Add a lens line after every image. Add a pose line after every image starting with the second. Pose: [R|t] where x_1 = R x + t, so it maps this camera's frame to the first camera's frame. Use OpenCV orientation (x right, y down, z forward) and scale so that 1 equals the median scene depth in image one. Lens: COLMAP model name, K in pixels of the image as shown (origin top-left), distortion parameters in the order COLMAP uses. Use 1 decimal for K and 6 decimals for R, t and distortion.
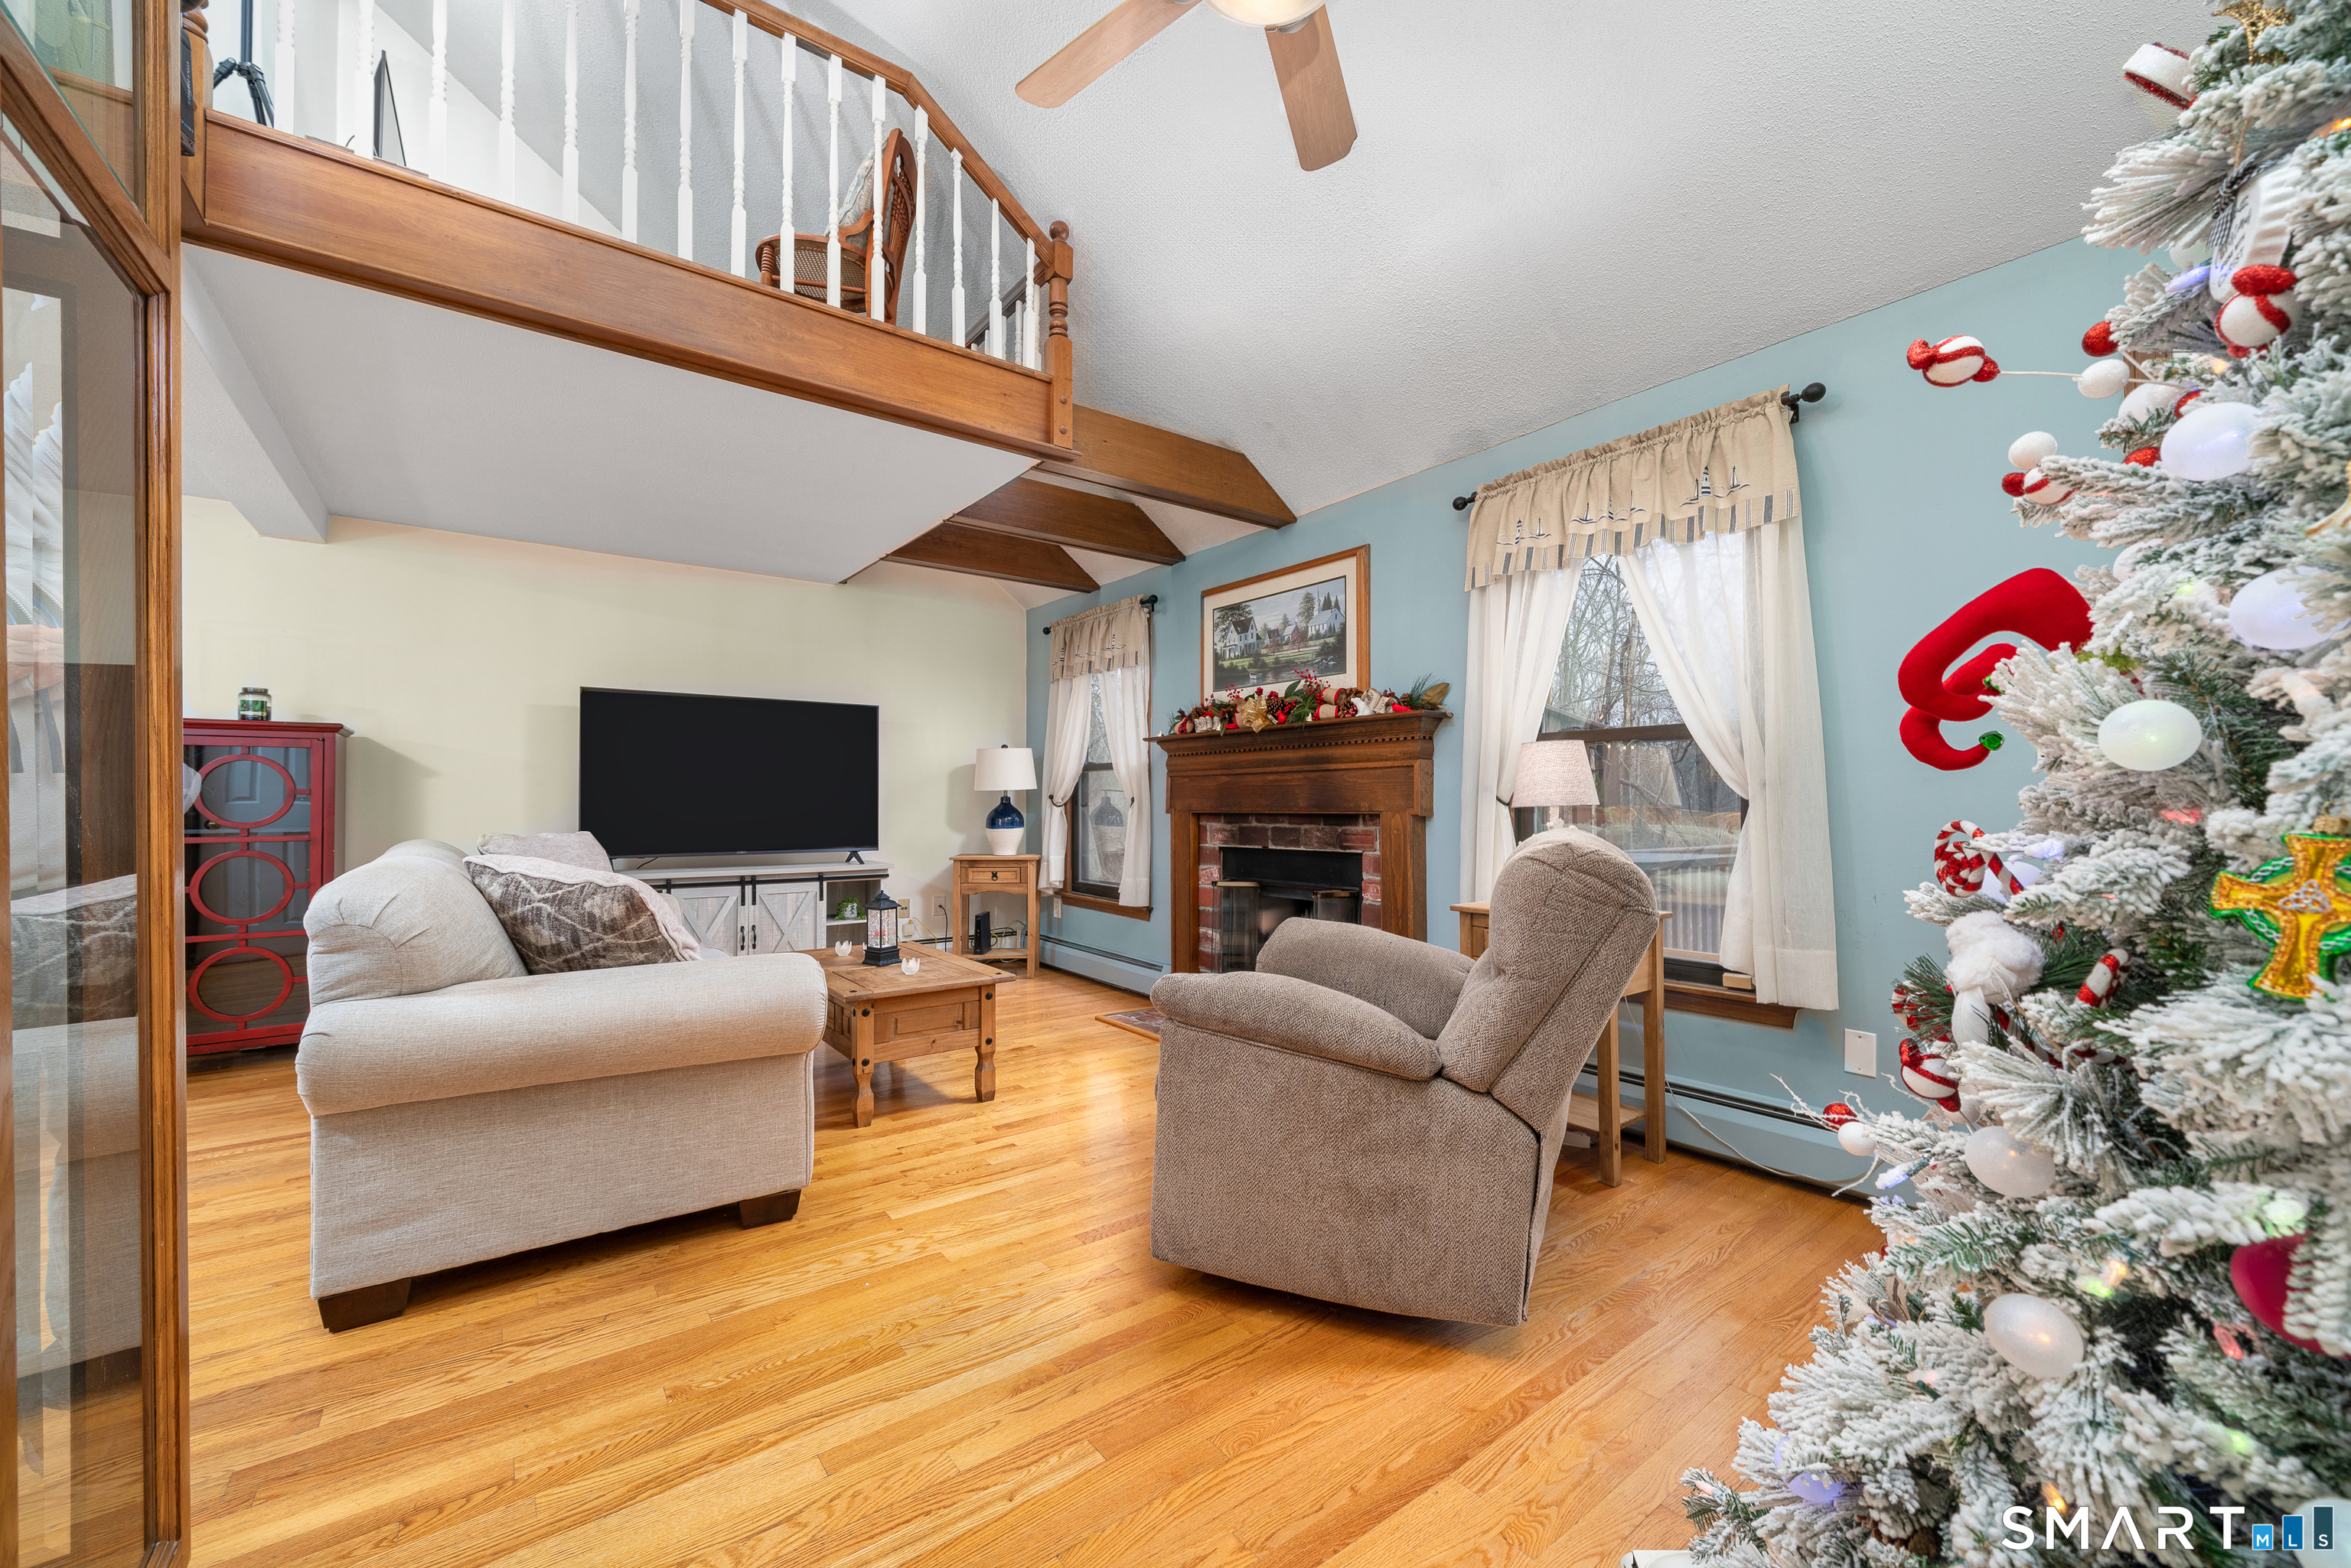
lens RADIAL K [[909.8, 0, 1078.0], [0, 909.8, 796.5], [0, 0, 1]] dist [-0.000671, -0.000088]
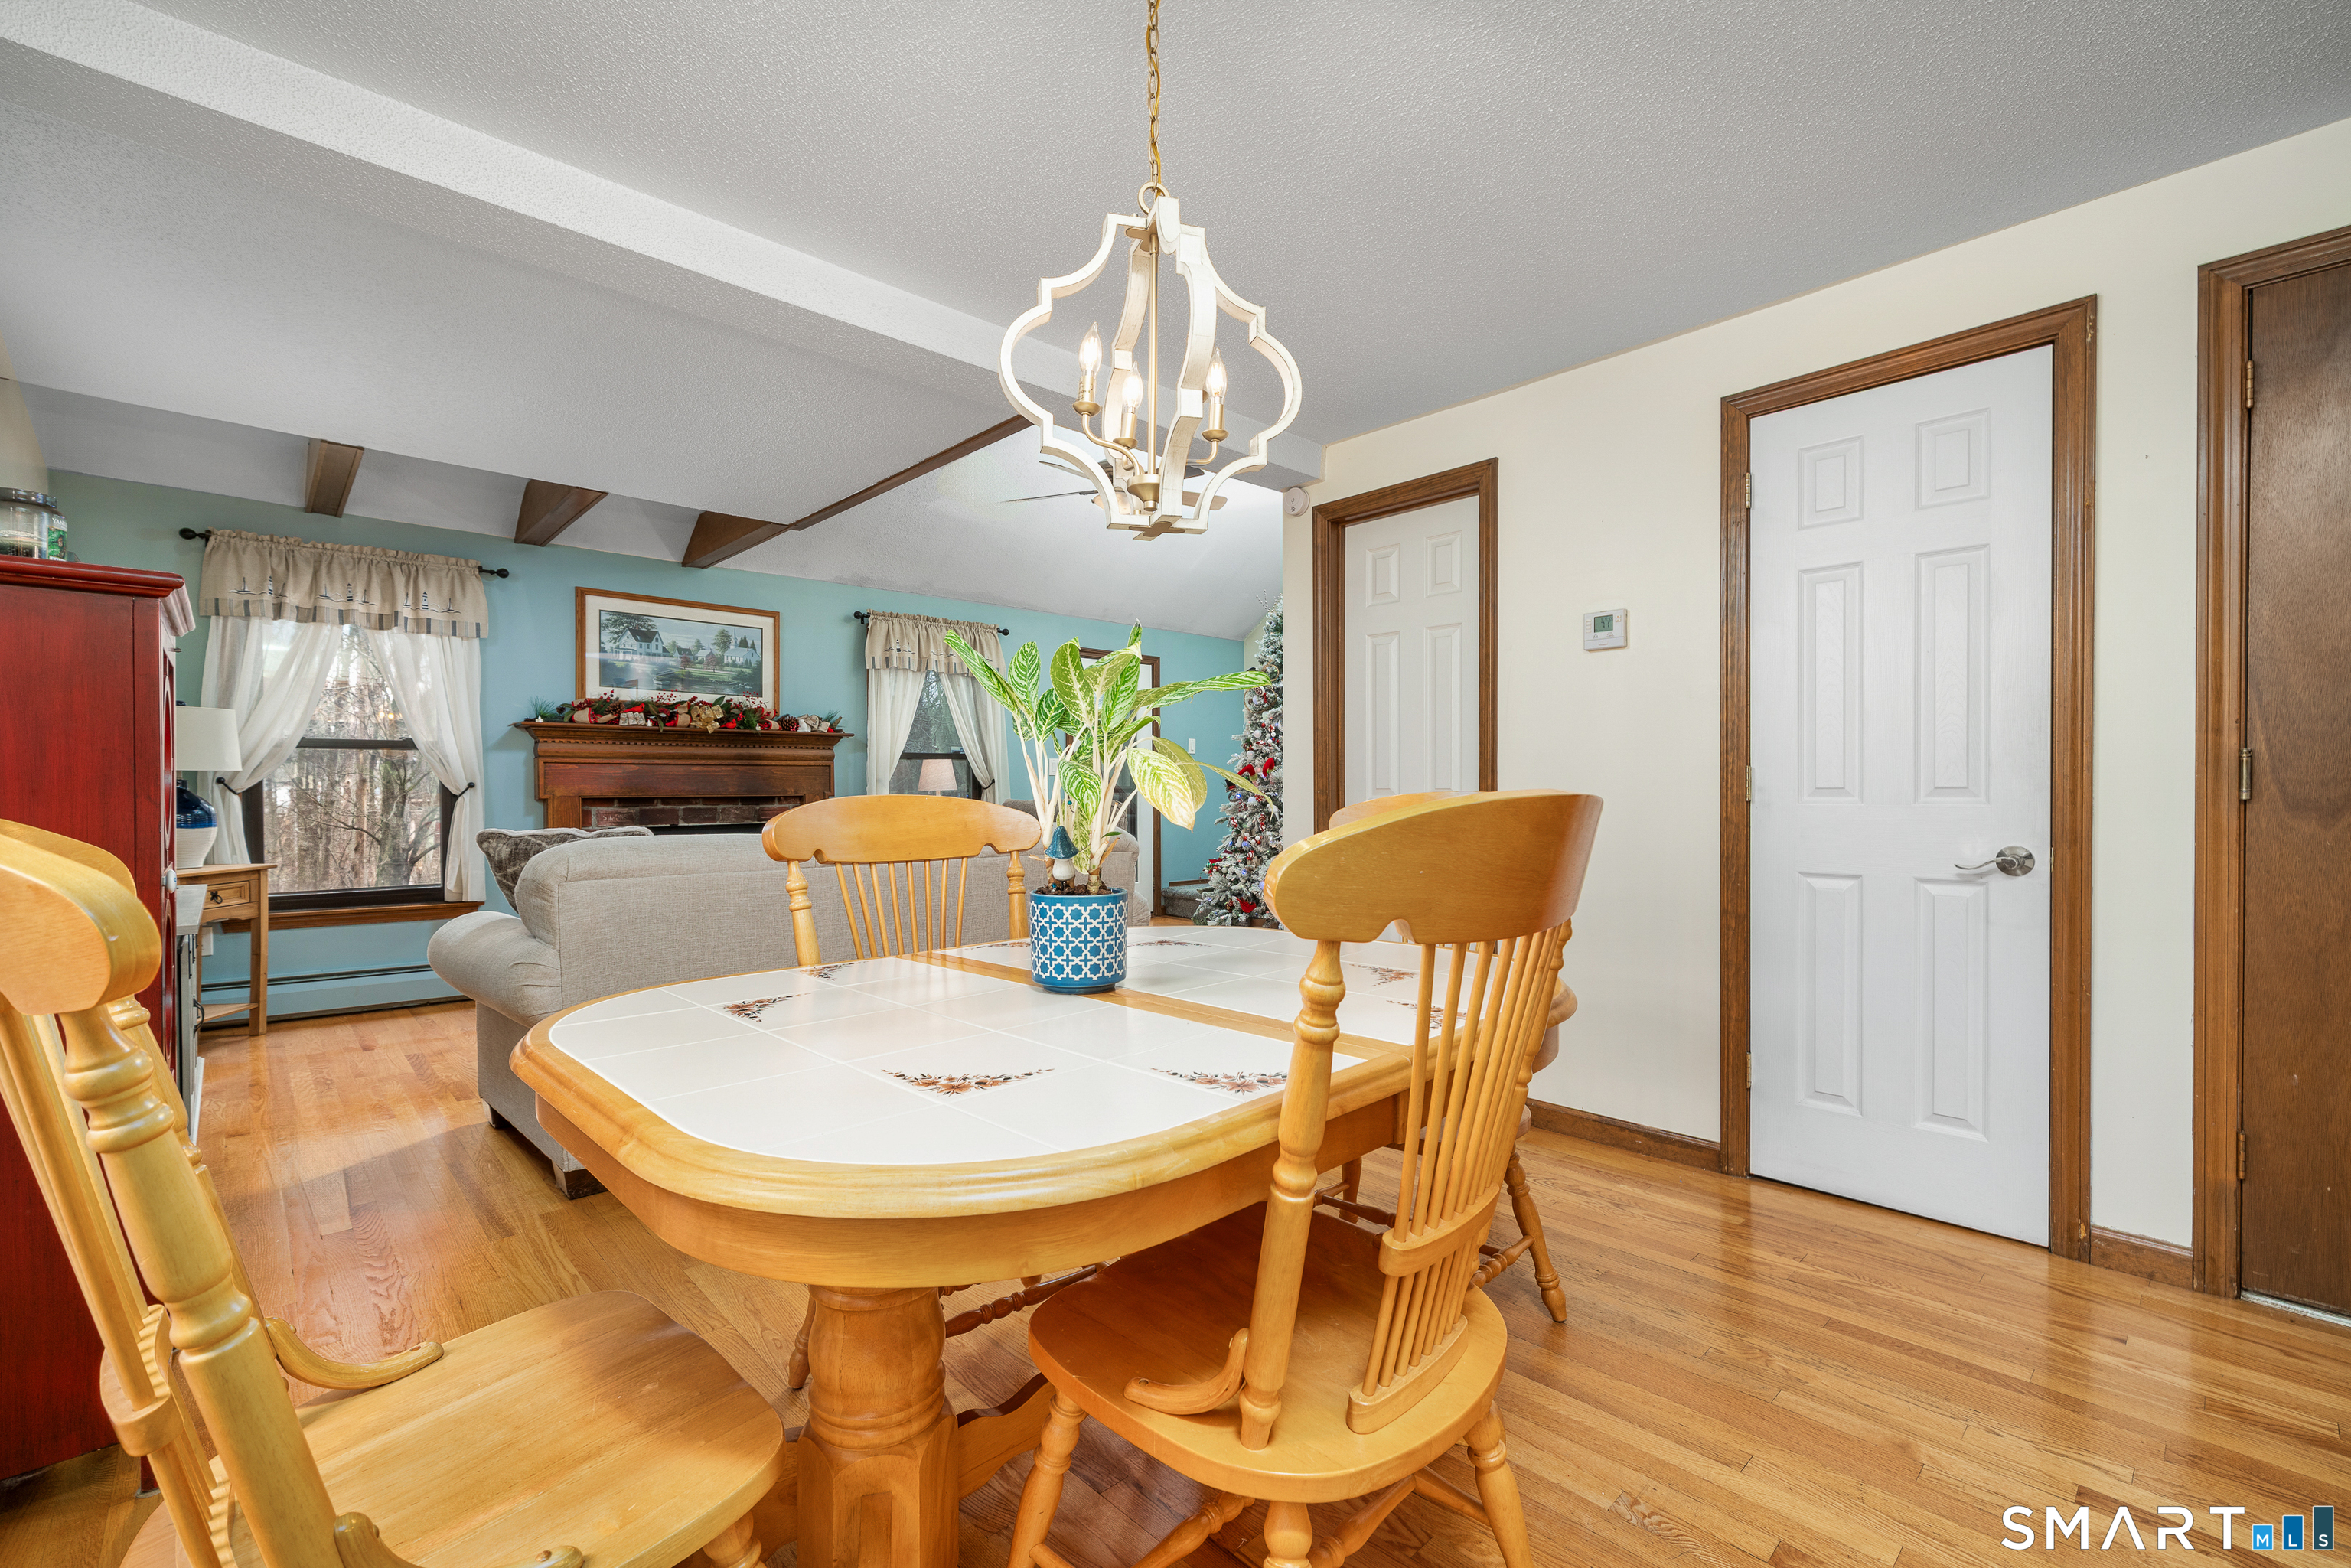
lens RADIAL K [[1014.7, 0, 1175.5], [0, 1014.7, 784.0], [0, 0, 1]] dist [-0.002696, -0.000151]
pose [[-0.147195, 0.007297, 0.989081, -1.244701], [-0.004750, 0.999956, -0.008084, 0.008702], [-0.989096, -0.005888, -0.147154, 0.541559]]
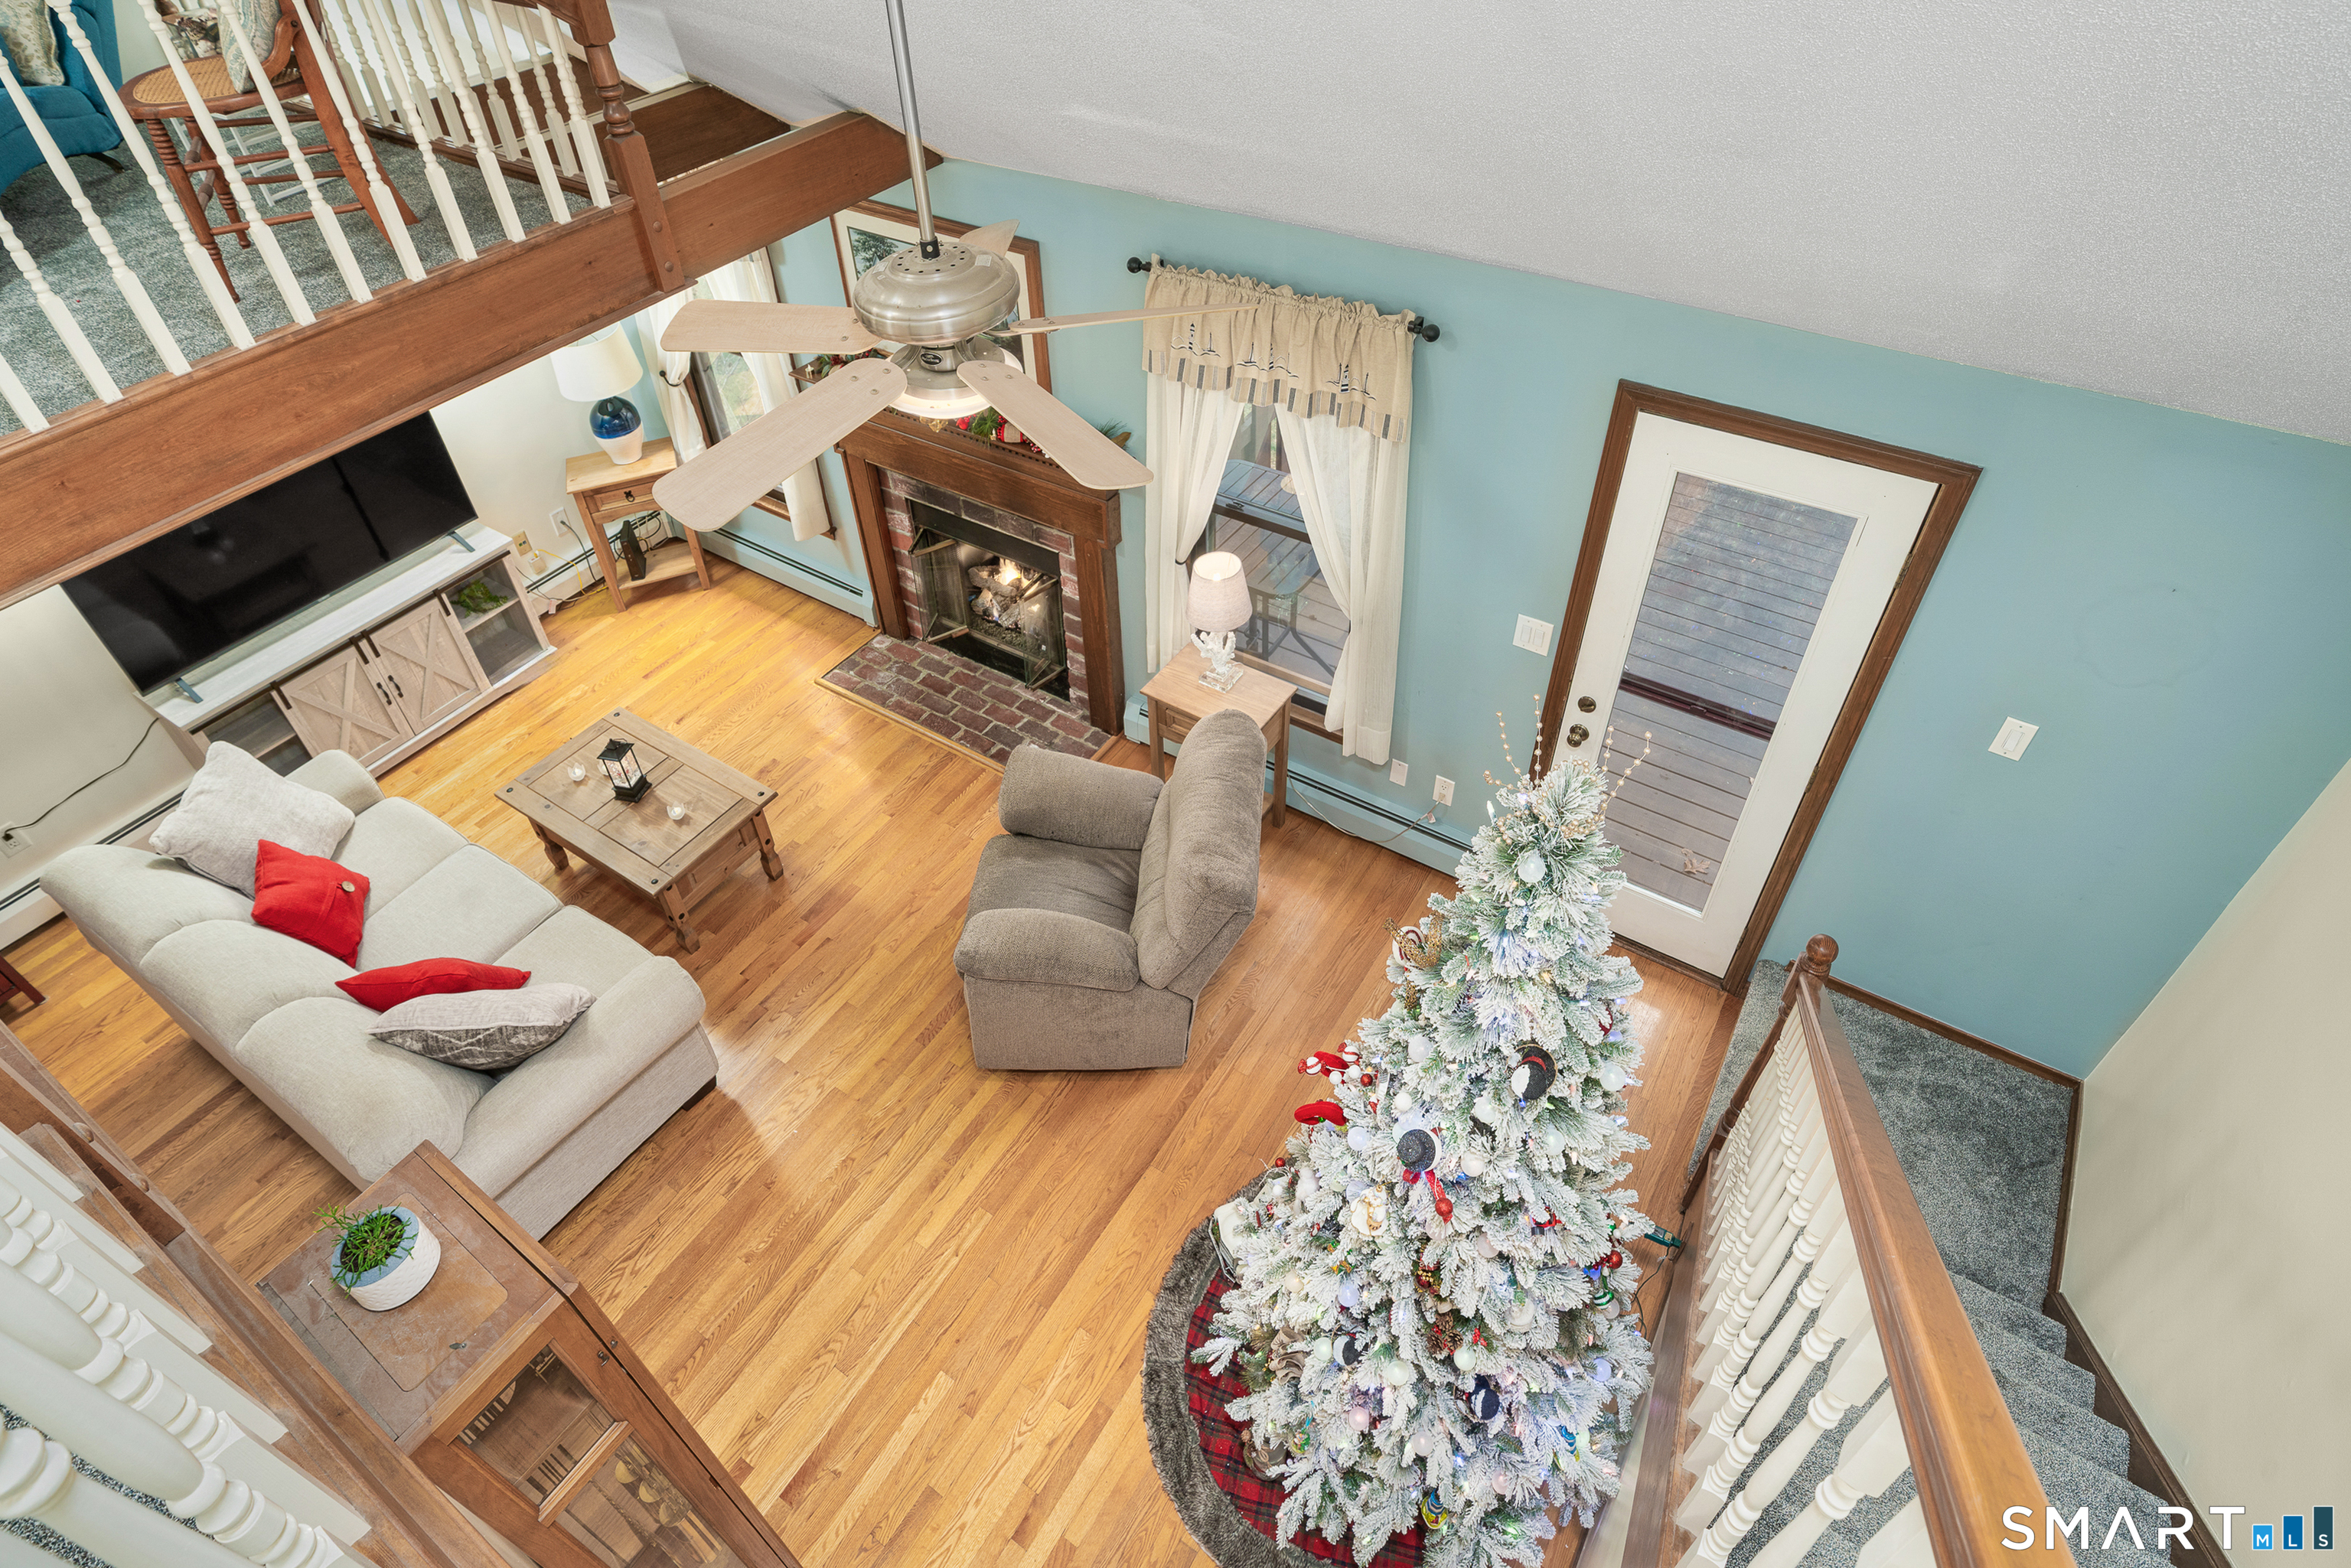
lens RADIAL K [[1244.0, 0, 1105.7], [0, 1244.0, 784.2], [0, 0, 1]] dist [0.001582, -0.000021]
pose [[0.929013, -0.288731, 0.231449, -0.034616], [0.052078, 0.721249, 0.690716, -0.640269], [-0.366363, -0.629631, 0.685086, -0.131296]]
